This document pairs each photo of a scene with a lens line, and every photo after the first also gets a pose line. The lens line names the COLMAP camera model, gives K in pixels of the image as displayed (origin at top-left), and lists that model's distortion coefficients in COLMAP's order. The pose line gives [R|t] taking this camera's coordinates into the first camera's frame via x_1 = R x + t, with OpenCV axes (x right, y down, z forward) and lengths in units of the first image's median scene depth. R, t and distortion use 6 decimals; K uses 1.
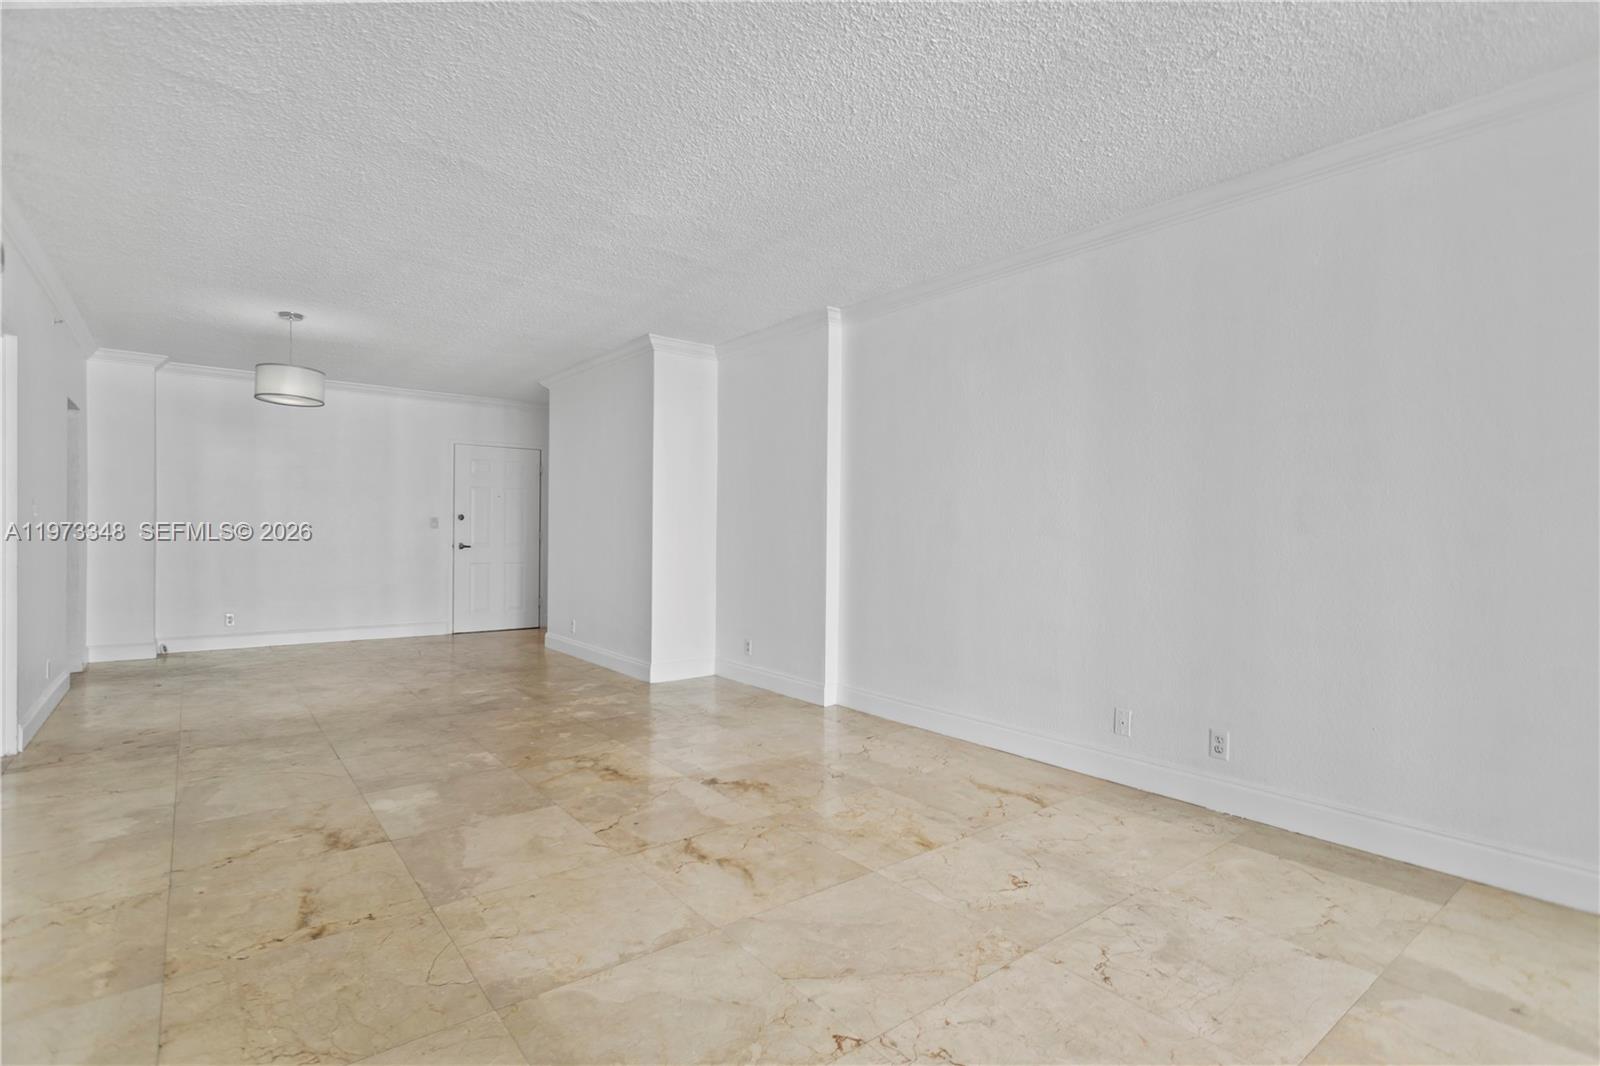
lens RADIAL K [[747.6, 0, 810.3], [0, 747.6, 526.4], [0, 0, 1]] dist [0.003851, -0.000471]
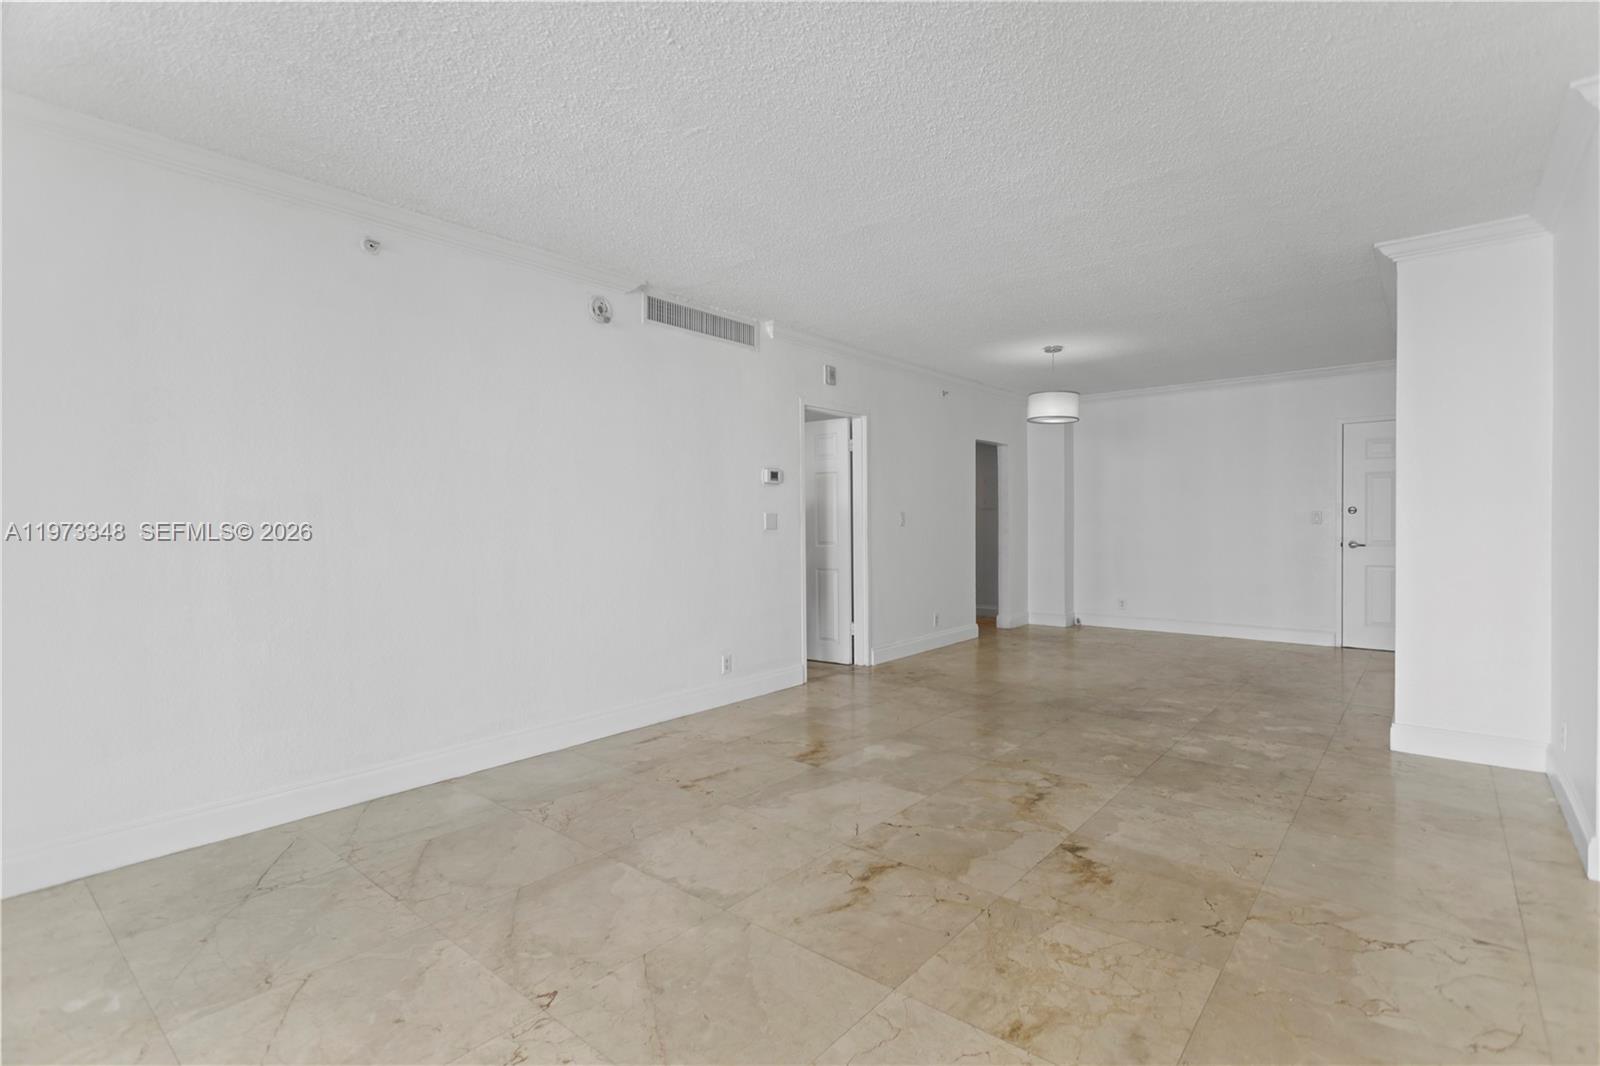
lens RADIAL K [[747.6, 0, 801.2], [0, 747.6, 533.1], [0, 0, 1]] dist [0.003851, -0.000471]
pose [[0.205767, 0.001412, -0.978600, 0.237398], [0.018522, 0.999814, 0.005337, -0.002558], [0.978426, -0.019224, 0.205703, 0.222885]]
